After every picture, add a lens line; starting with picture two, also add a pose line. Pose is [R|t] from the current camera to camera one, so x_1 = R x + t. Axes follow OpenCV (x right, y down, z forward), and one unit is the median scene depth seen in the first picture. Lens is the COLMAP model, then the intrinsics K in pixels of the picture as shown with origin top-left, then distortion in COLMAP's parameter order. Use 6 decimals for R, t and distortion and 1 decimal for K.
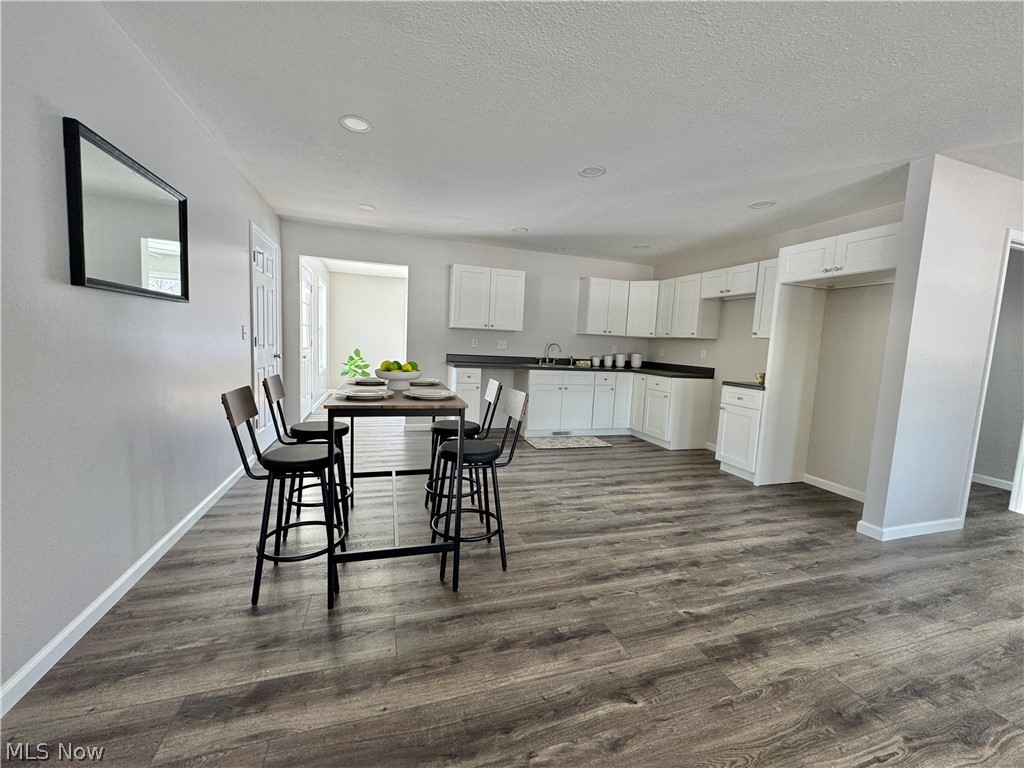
lens RADIAL K [[407.4, 0, 514.0], [0, 407.4, 383.4], [0, 0, 1]] dist [-0.000147, 0.000073]
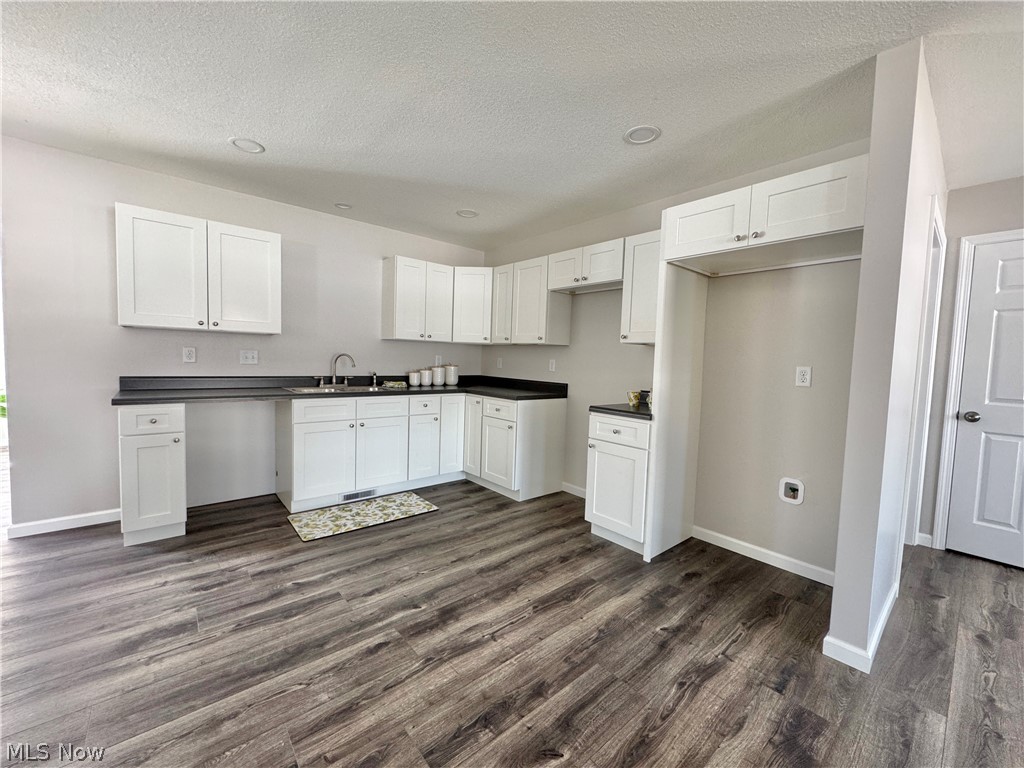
lens RADIAL K [[407.4, 0, 514.5], [0, 407.4, 383.0], [0, 0, 1]] dist [-0.000147, 0.000073]
pose [[0.920844, -0.040803, 0.387790, 0.122200], [0.049594, 0.998689, -0.012685, -0.038692], [-0.386764, 0.030913, 0.921660, 0.384815]]
